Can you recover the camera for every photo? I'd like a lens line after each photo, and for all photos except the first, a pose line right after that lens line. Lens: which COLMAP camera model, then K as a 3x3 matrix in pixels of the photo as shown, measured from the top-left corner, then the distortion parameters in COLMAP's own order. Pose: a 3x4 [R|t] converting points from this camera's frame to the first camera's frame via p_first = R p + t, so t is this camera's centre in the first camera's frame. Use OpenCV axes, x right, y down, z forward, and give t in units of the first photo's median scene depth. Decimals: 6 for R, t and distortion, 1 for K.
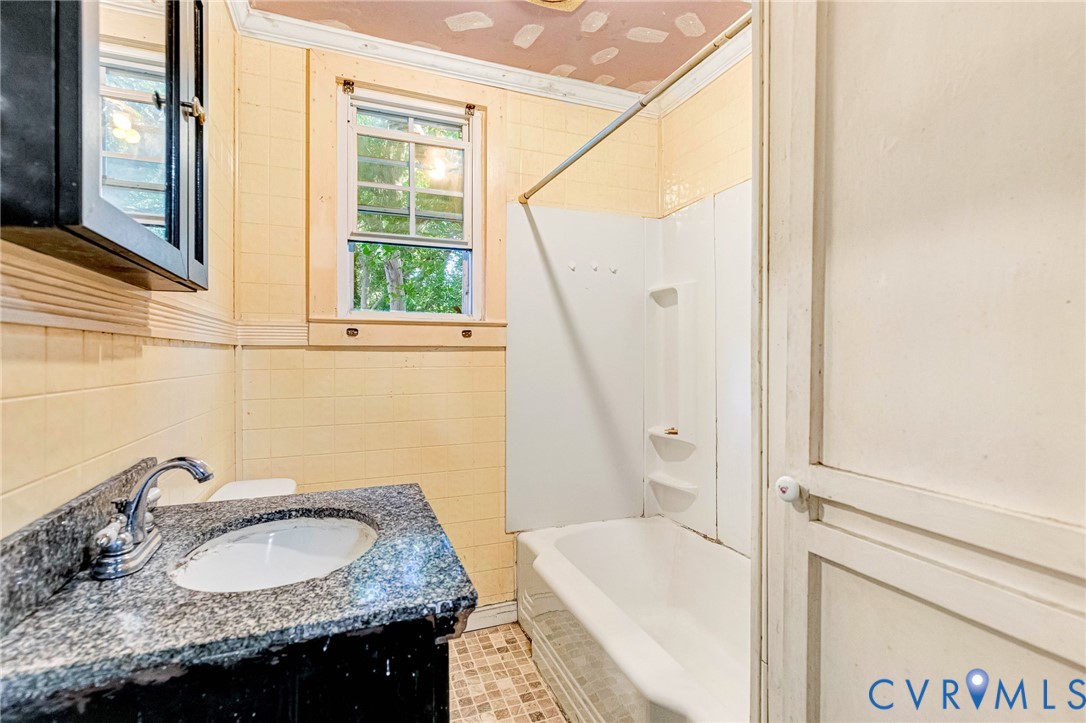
lens RADIAL K [[498.9, 0, 542.0], [0, 498.9, 359.6], [0, 0, 1]] dist [0.003487, 0.000064]
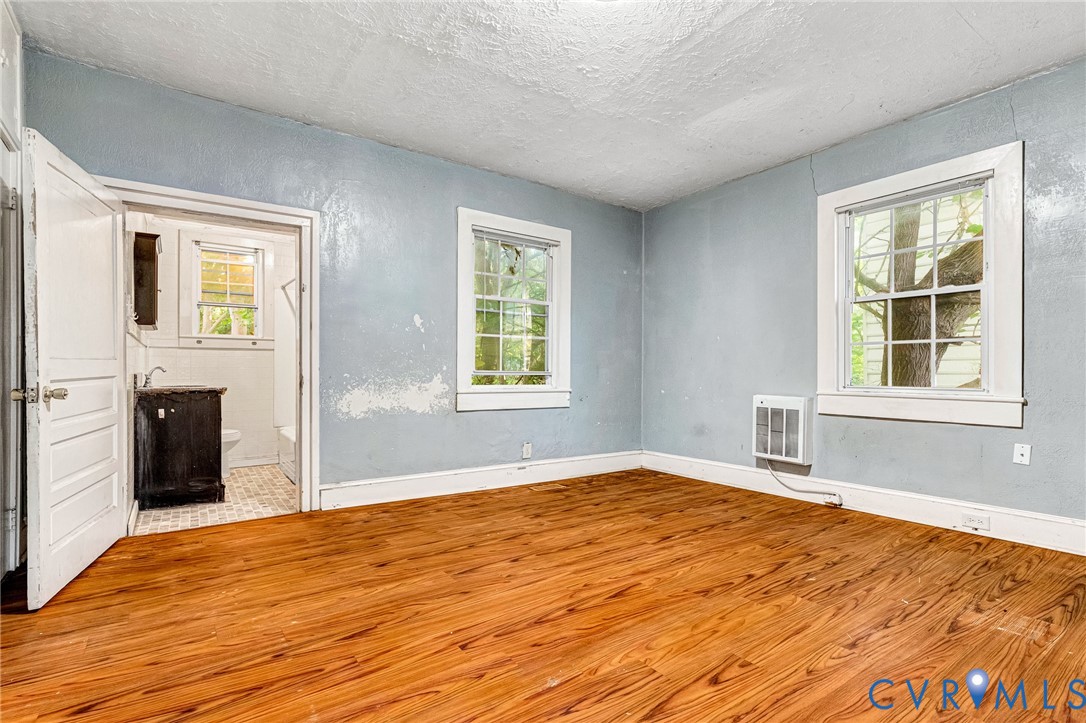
lens RADIAL K [[498.9, 0, 564.5], [0, 498.9, 370.5], [0, 0, 1]] dist [0.003487, 0.000064]
pose [[0.960775, 0.000713, 0.277327, 0.665529], [0.002660, 0.999927, -0.011784, 0.118563], [-0.277315, 0.012059, 0.960703, -1.857403]]
